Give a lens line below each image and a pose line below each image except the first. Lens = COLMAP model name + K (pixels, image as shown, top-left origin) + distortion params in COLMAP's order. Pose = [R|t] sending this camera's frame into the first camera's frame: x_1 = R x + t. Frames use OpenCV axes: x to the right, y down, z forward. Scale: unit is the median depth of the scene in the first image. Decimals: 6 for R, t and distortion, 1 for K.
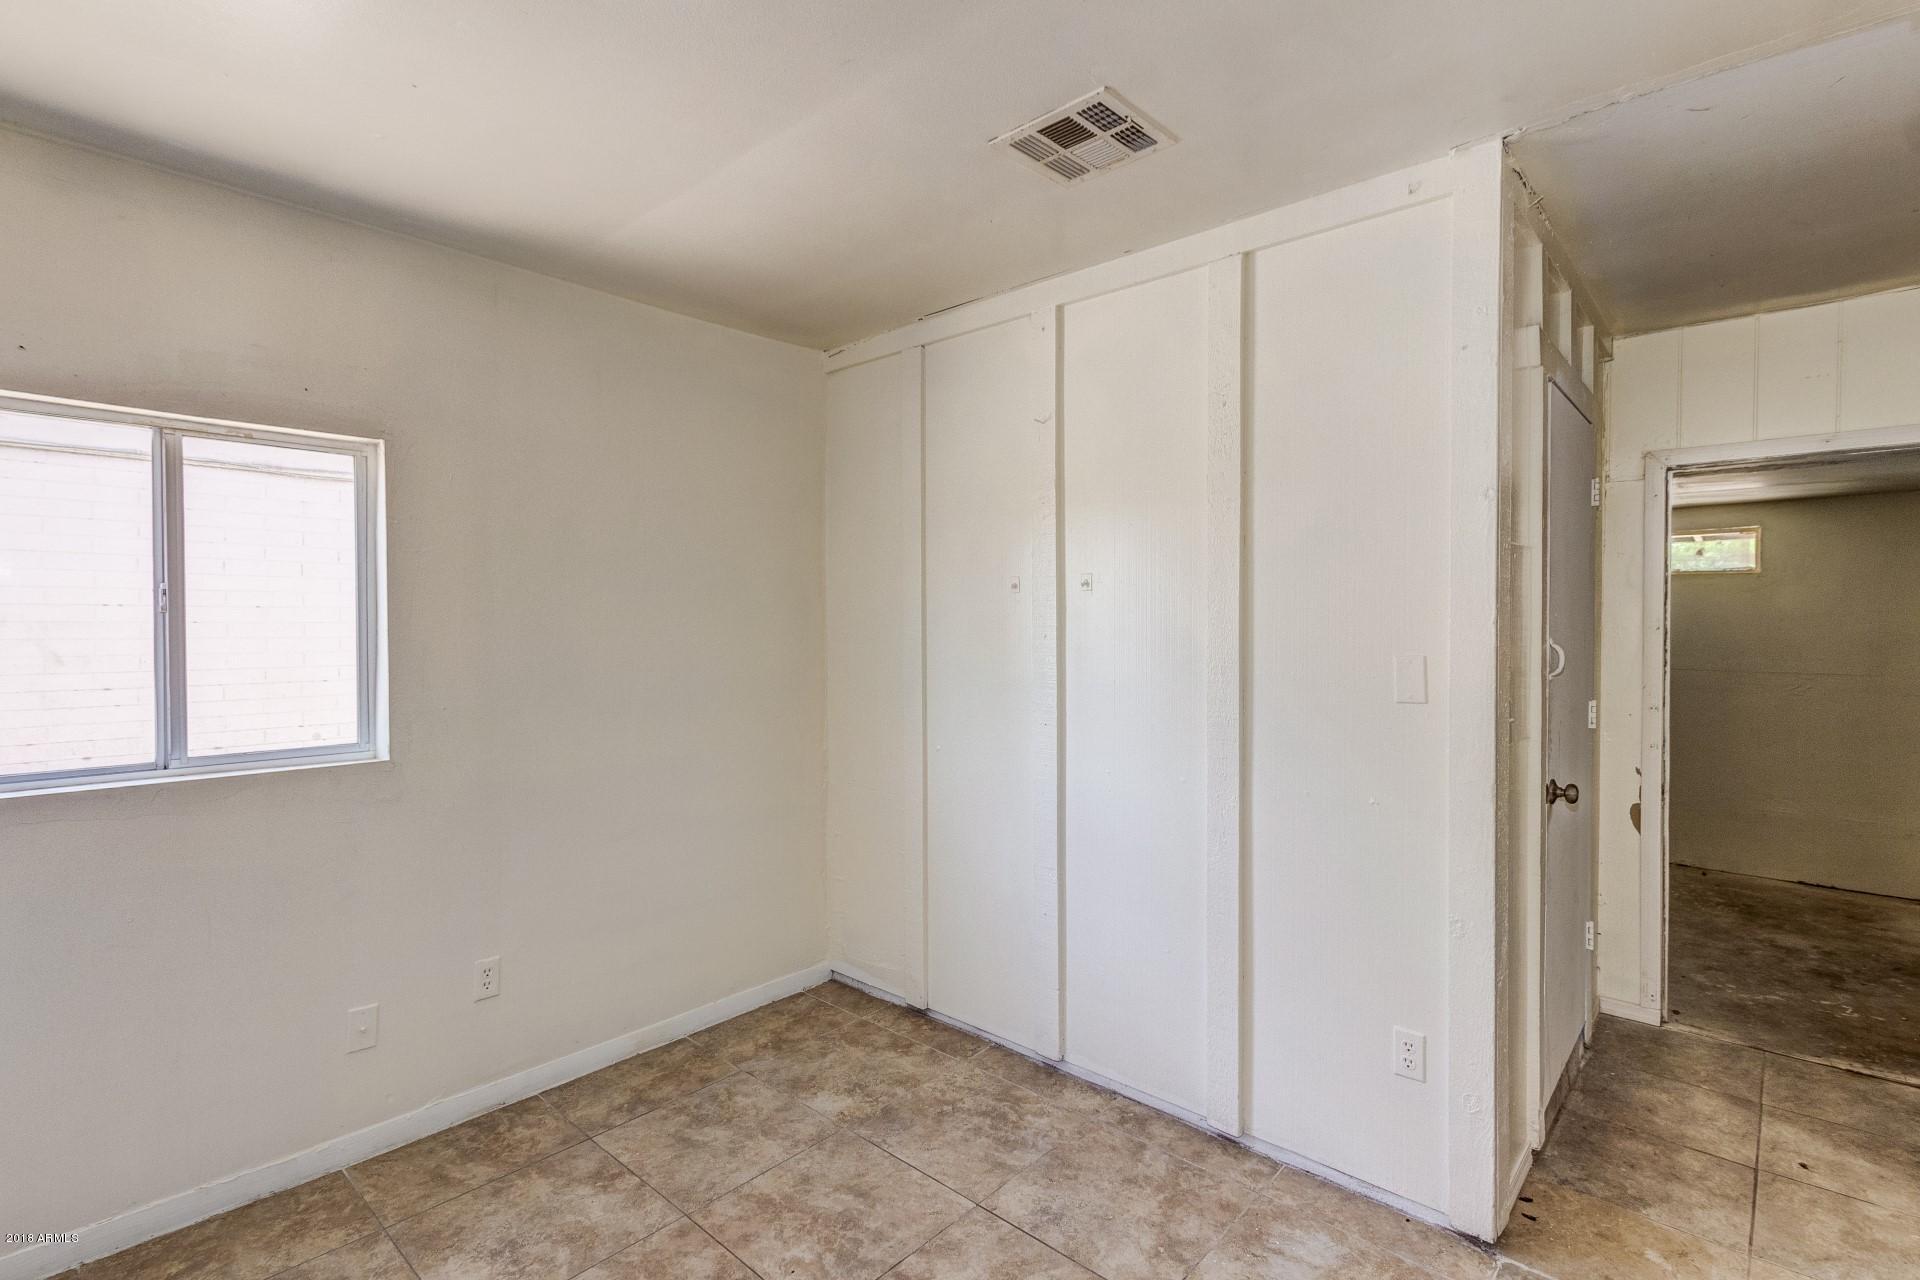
lens RADIAL K [[896.7, 0, 958.0], [0, 896.7, 625.2], [0, 0, 1]] dist [0.006006, -0.001456]
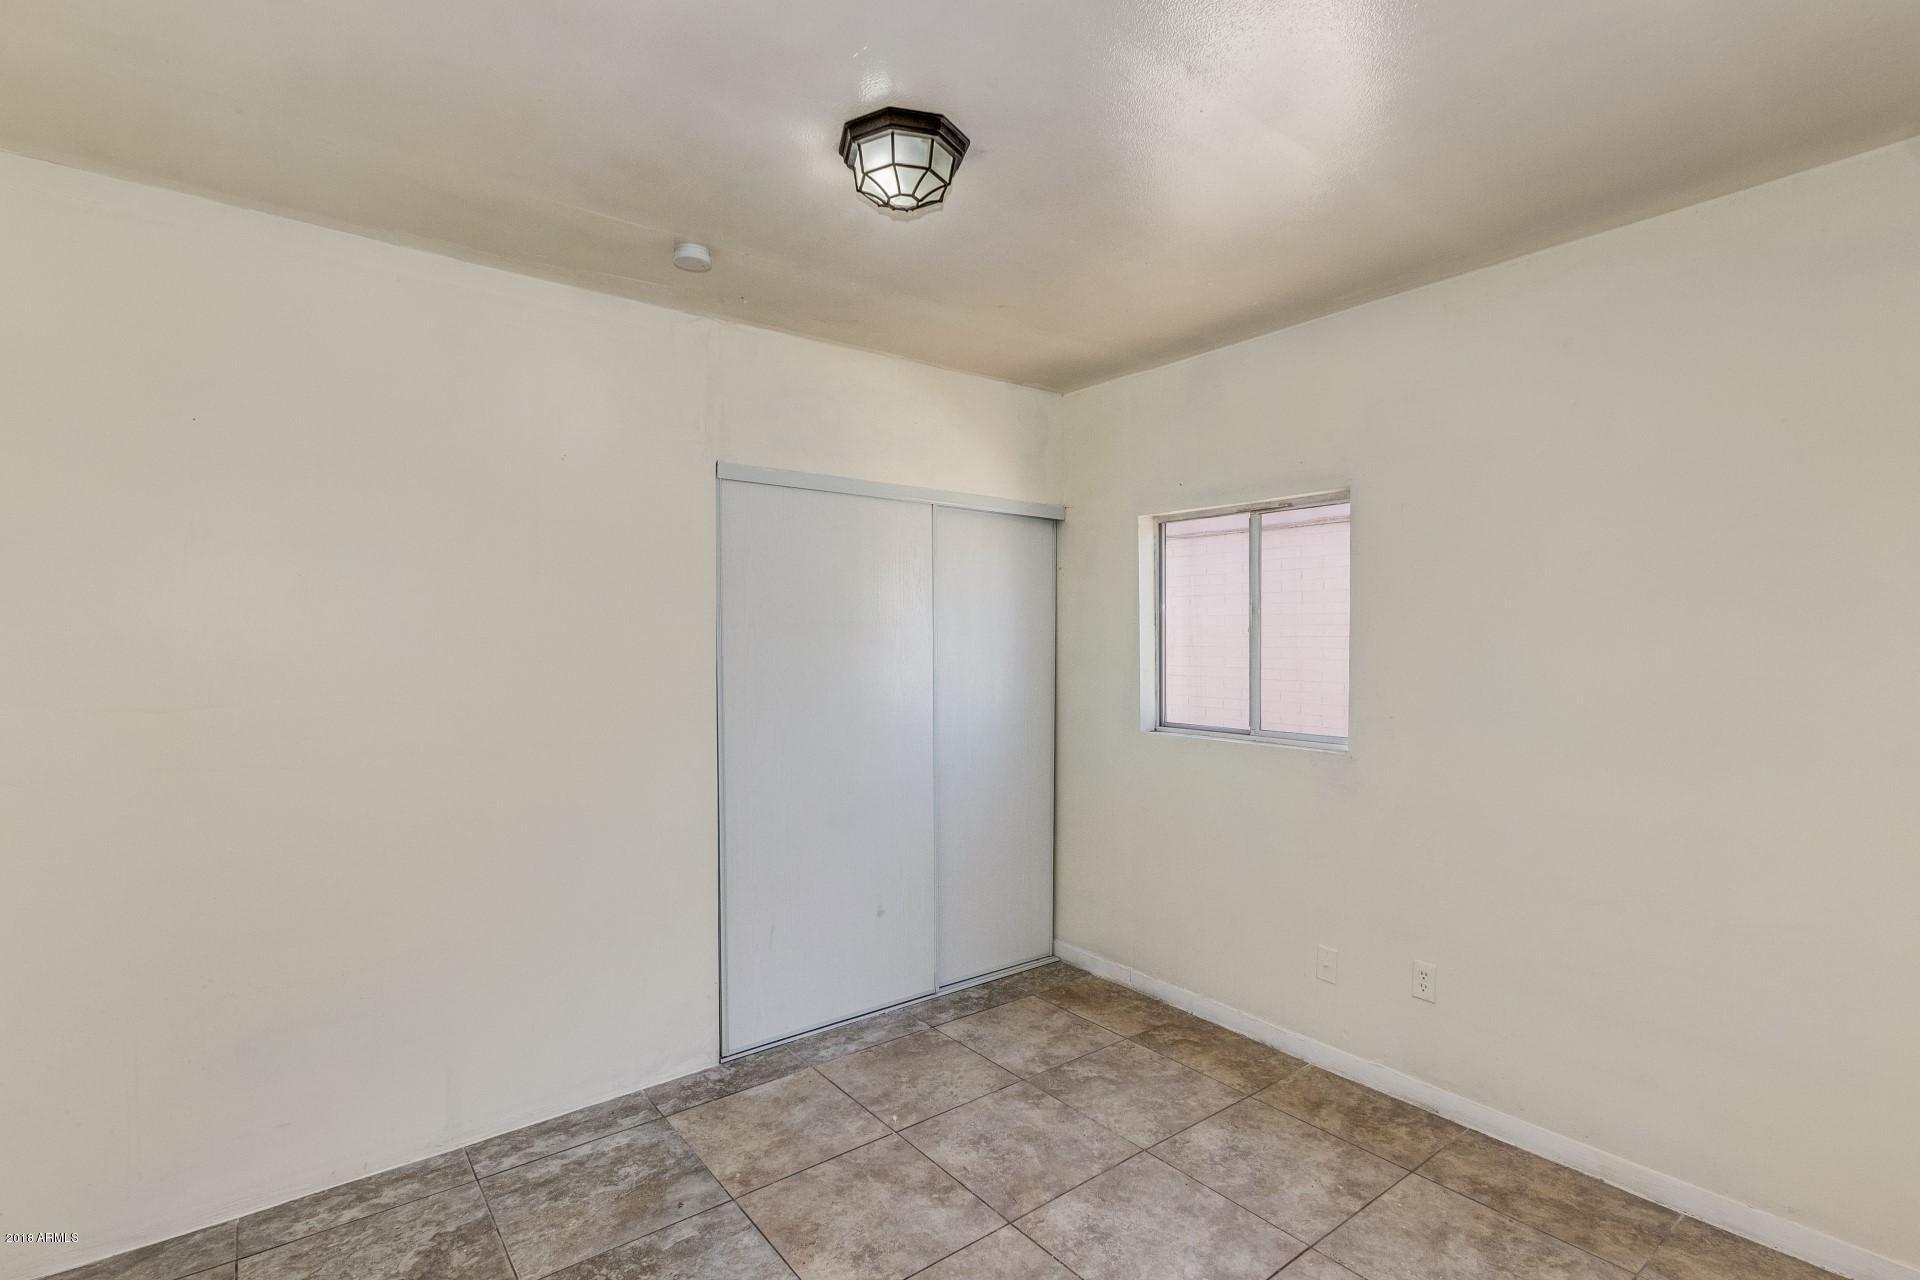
lens RADIAL K [[896.7, 0, 957.5], [0, 896.7, 649.0], [0, 0, 1]] dist [0.006006, -0.001456]
pose [[-0.160768, 0.018761, -0.986814, 0.636218], [-0.003535, 0.999802, 0.019584, -0.010729], [0.986986, 0.006637, -0.160670, 0.689564]]
